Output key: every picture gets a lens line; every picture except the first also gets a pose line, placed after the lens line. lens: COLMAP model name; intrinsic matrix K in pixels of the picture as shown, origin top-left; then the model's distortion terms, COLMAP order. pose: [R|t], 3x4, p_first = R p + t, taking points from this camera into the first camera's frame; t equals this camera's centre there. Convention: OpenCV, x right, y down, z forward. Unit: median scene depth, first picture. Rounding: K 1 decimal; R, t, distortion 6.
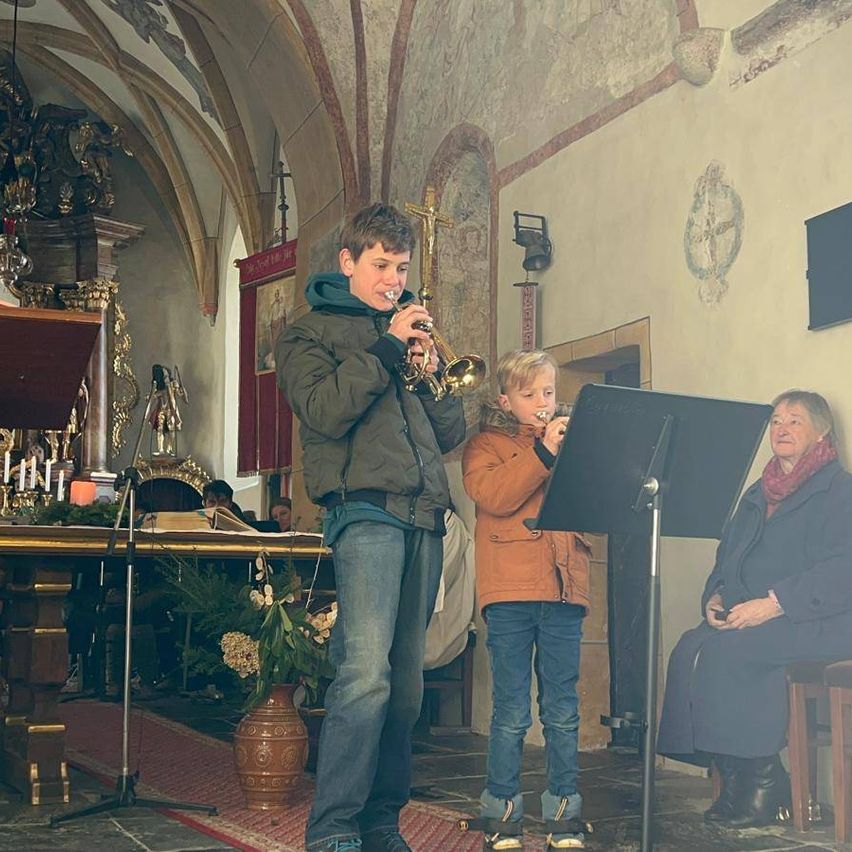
lens RADIAL K [[1360.4, 0, 426.0], [0, 1360.4, 426.0], [0, 0, 1]] dist [0.155569, -0.316213]
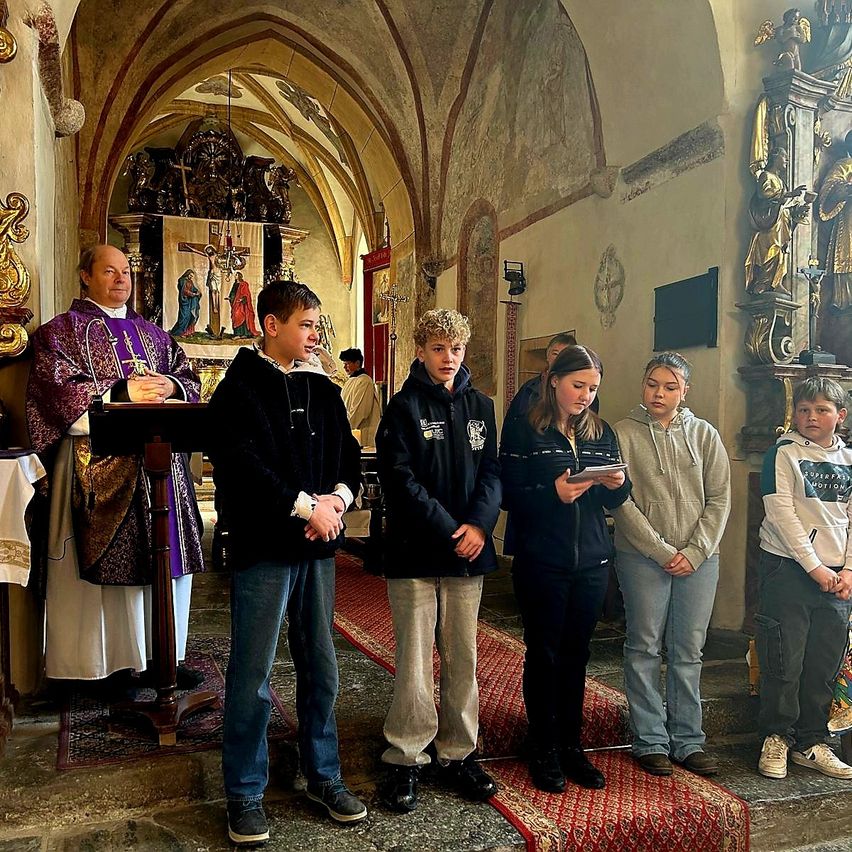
lens RADIAL K [[824.7, 0, 424.6], [0, 824.7, 431.6], [0, 0, 1]] dist [0.119271, -0.188269]
pose [[0.997008, 0.008679, -0.076809, 0.036770], [0.000739, 0.992560, 0.121754, -0.055592], [0.077294, -0.121446, 0.989584, -0.062044]]
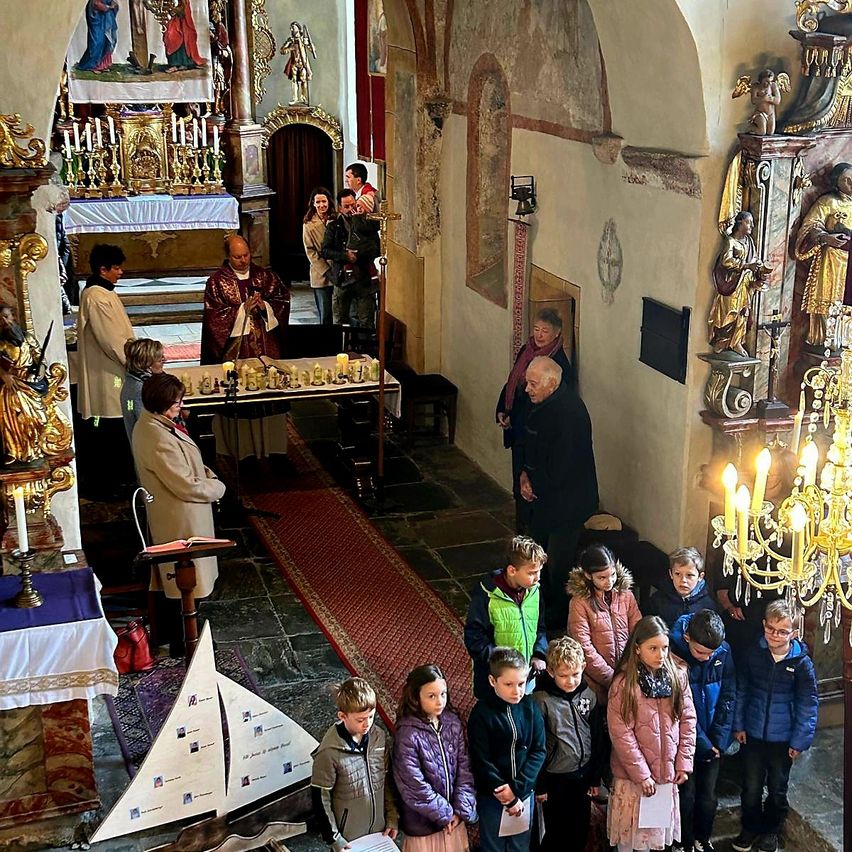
lens RADIAL K [[1360.4, 0, 426.0], [0, 1360.4, 426.0], [0, 0, 1]] dist [0.155569, -0.316213]
pose [[0.994001, 0.031671, -0.104685, 0.108924], [0.010348, 0.925630, 0.378289, -0.374360], [0.108880, -0.377103, 0.919749, -0.385316]]
